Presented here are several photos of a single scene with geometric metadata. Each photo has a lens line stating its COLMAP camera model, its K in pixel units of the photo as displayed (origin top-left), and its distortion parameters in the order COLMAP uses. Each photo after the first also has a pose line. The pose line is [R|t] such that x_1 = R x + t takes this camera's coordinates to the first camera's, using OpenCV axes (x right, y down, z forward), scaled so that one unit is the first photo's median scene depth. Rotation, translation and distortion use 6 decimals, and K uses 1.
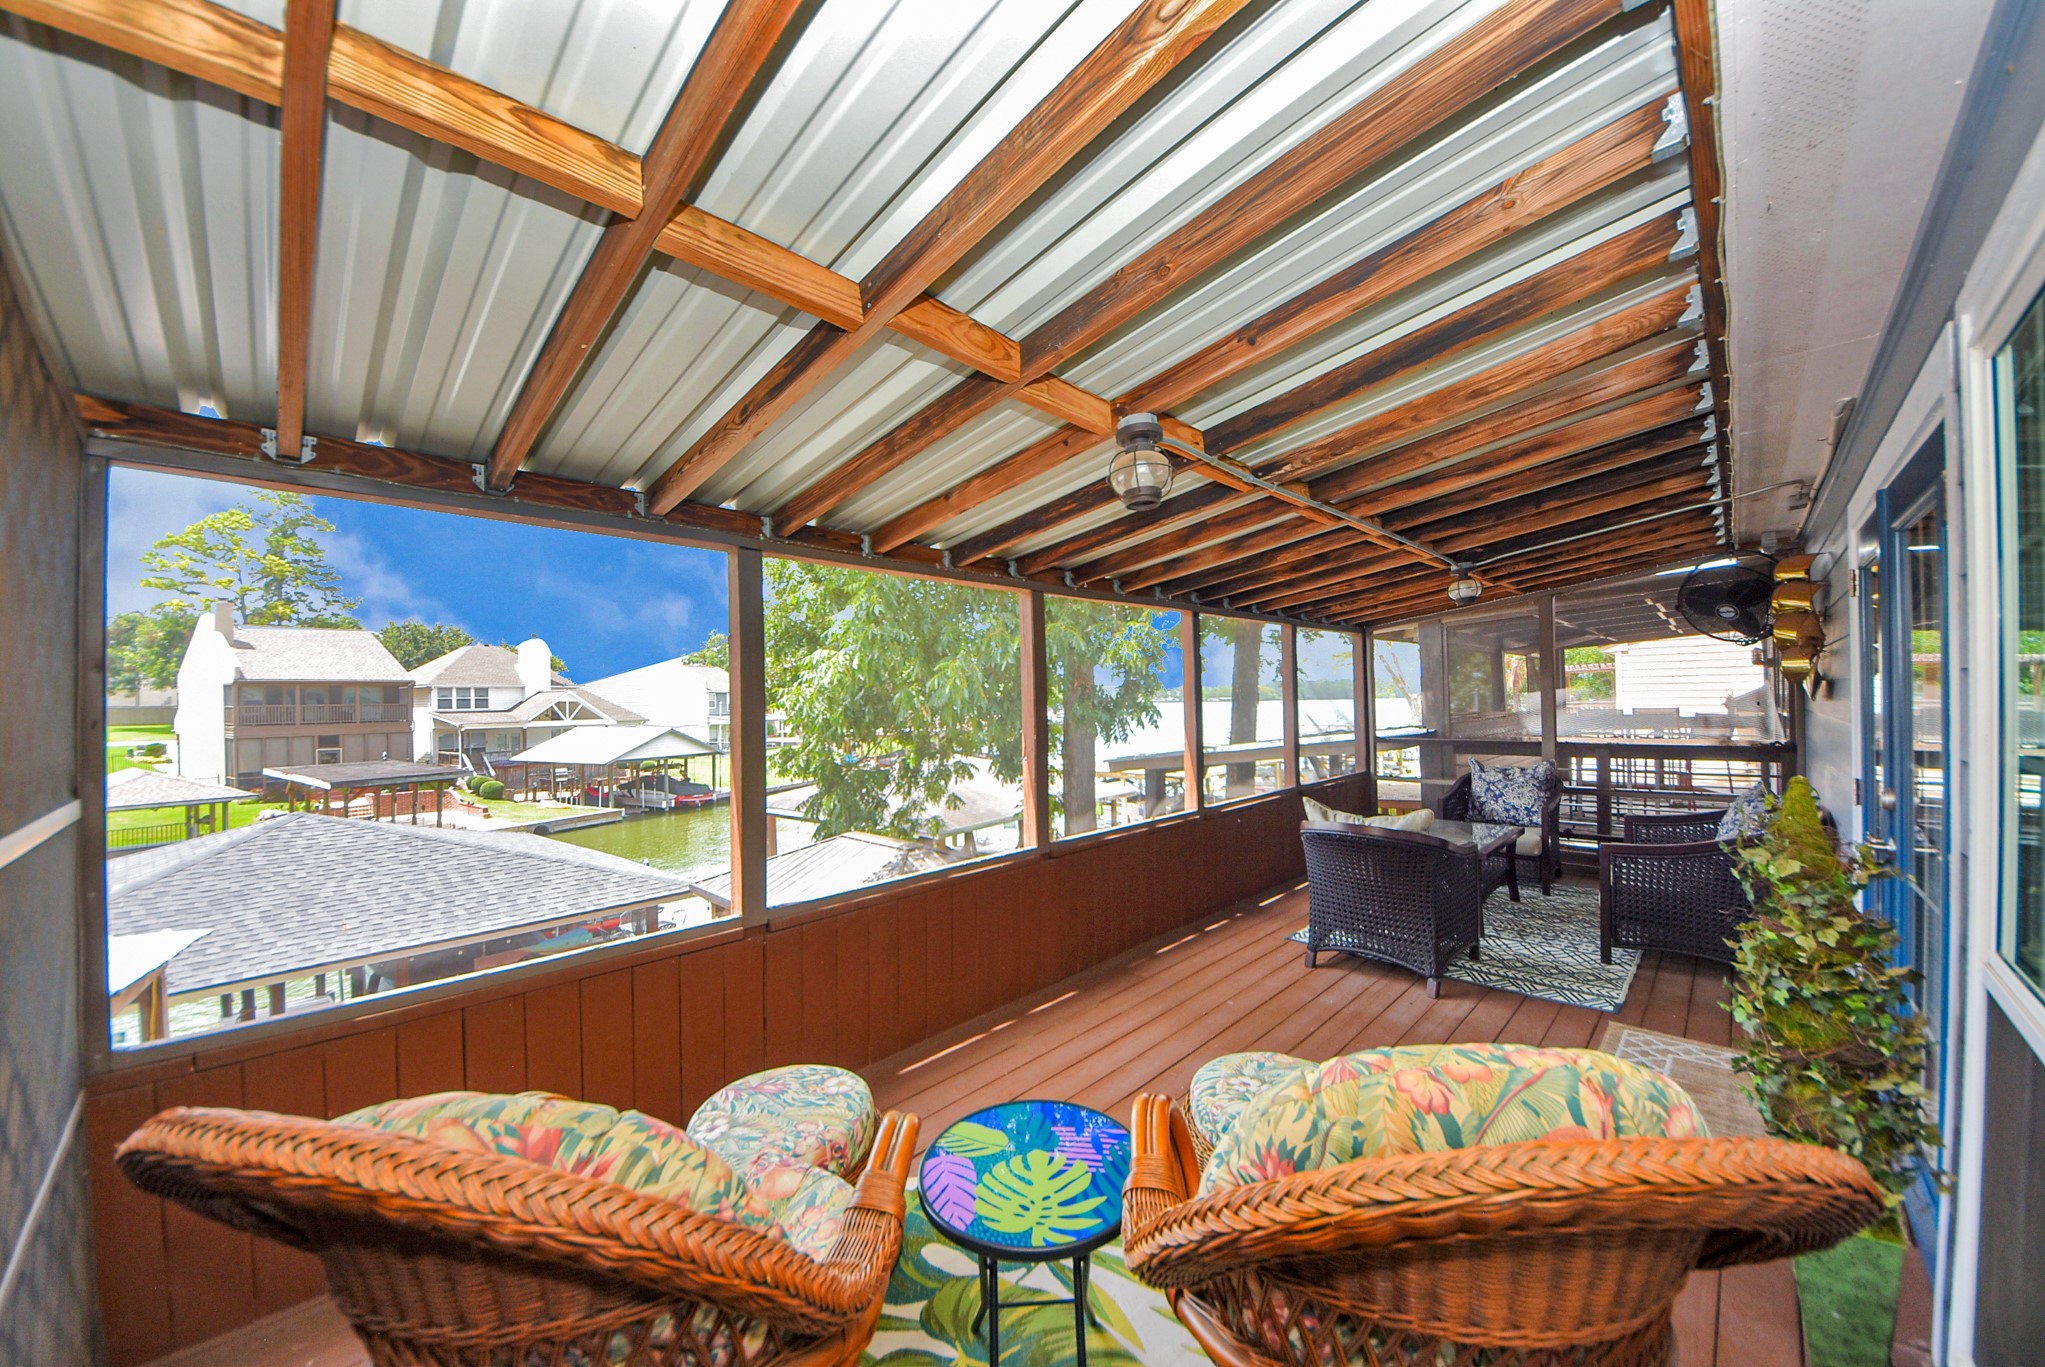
lens RADIAL K [[722.6, 0, 1037.1], [0, 722.6, 697.6], [0, 0, 1]] dist [0.021300, -0.014737]
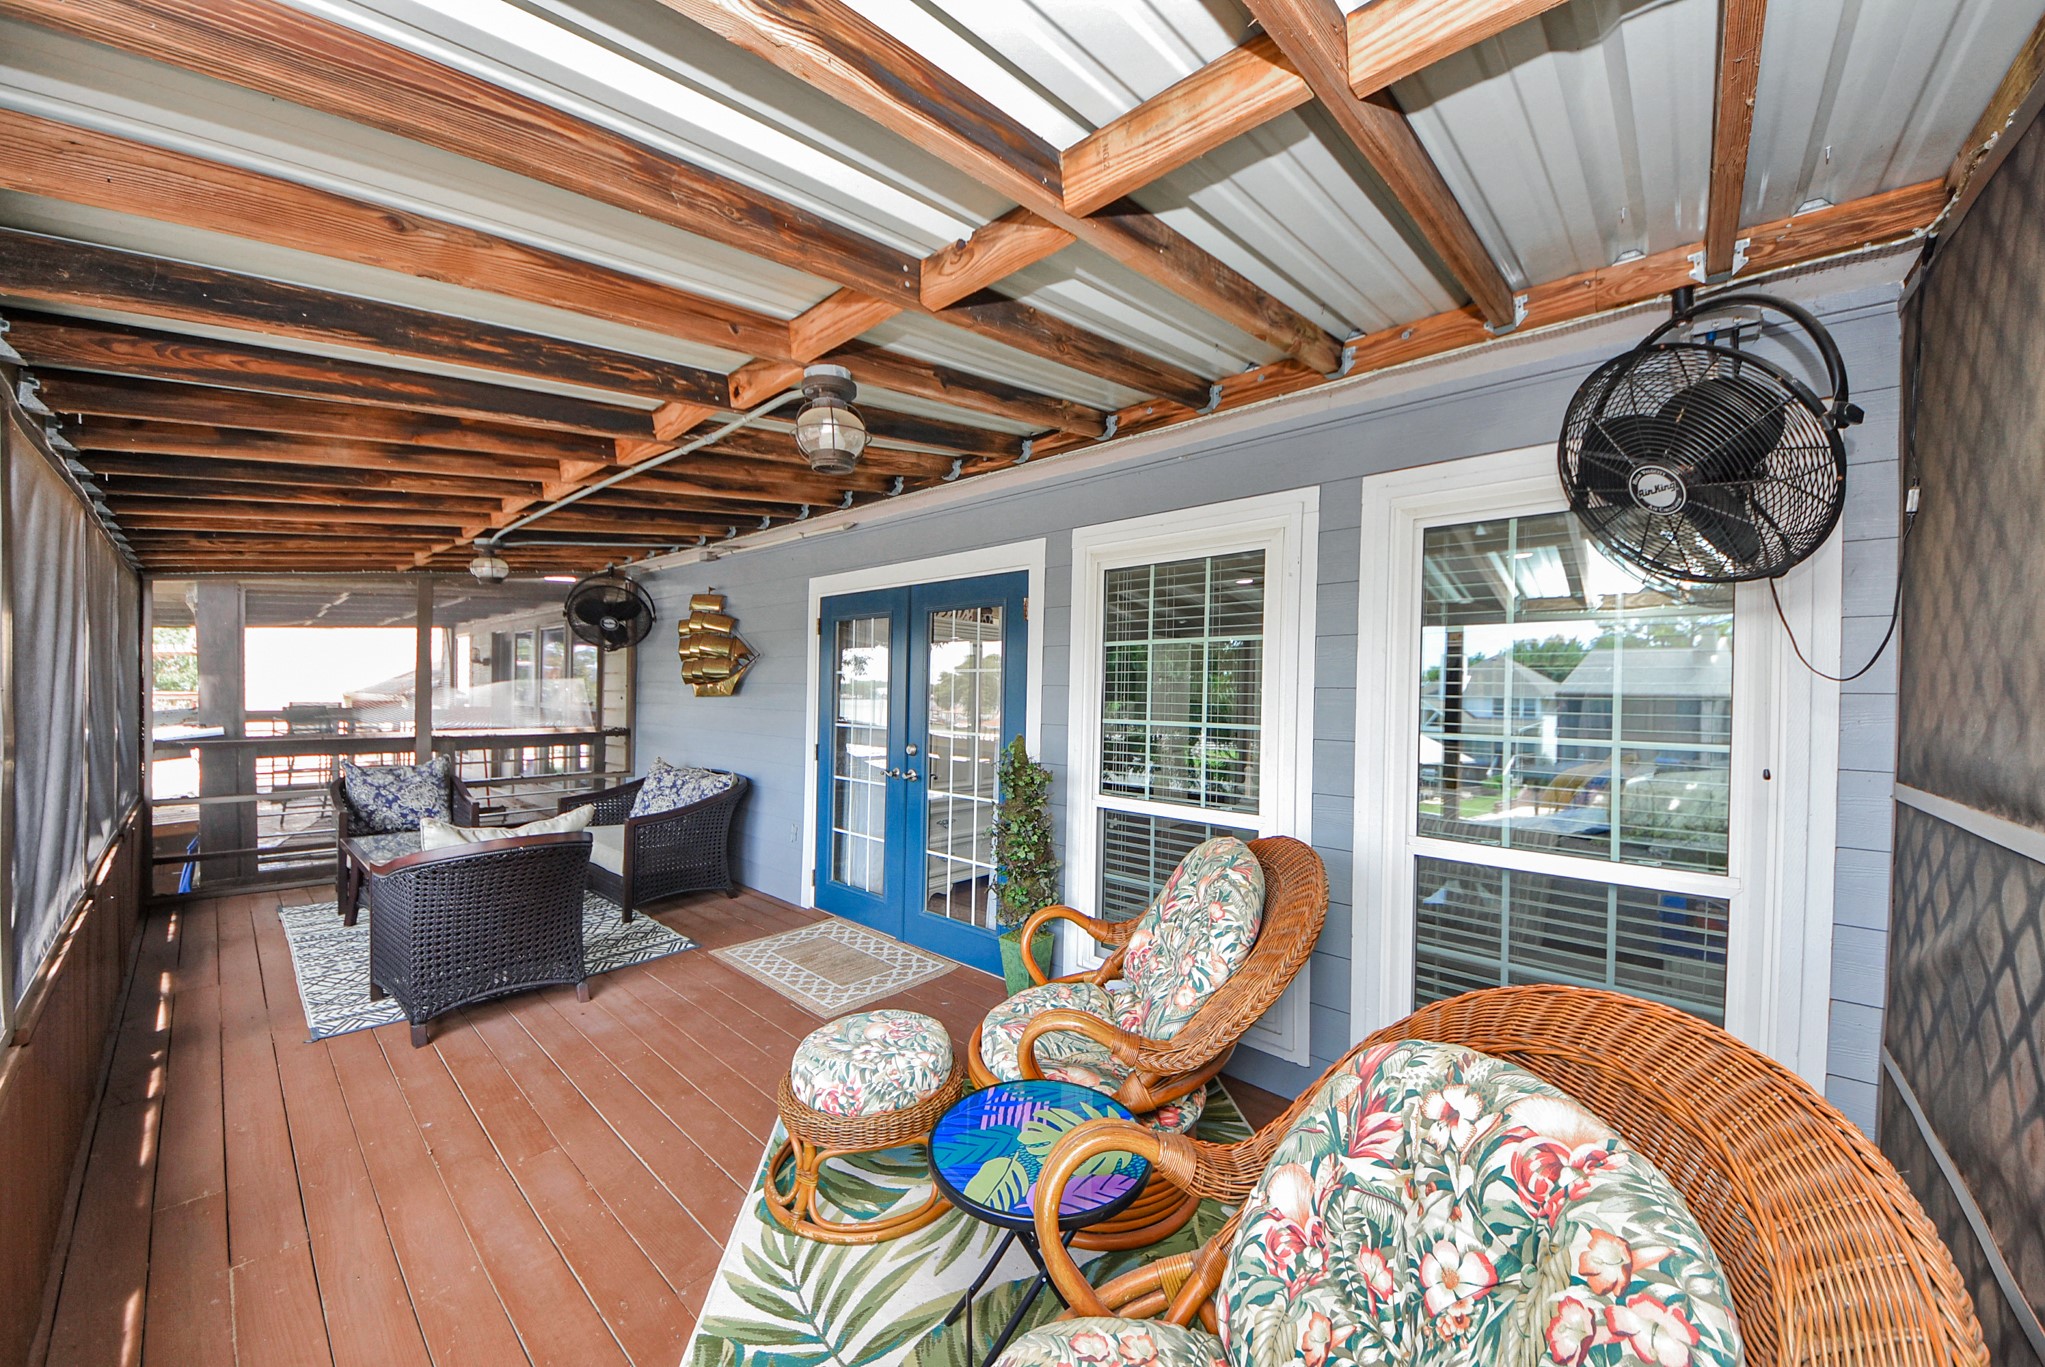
lens RADIAL K [[722.6, 0, 1037.1], [0, 722.6, 697.6], [0, 0, 1]] dist [0.021300, -0.014737]
pose [[-0.029048, 0.014063, 0.999479, -0.394899], [-0.019852, 0.999696, -0.014643, 0.015190], [-0.999381, -0.020267, -0.028760, 0.402596]]
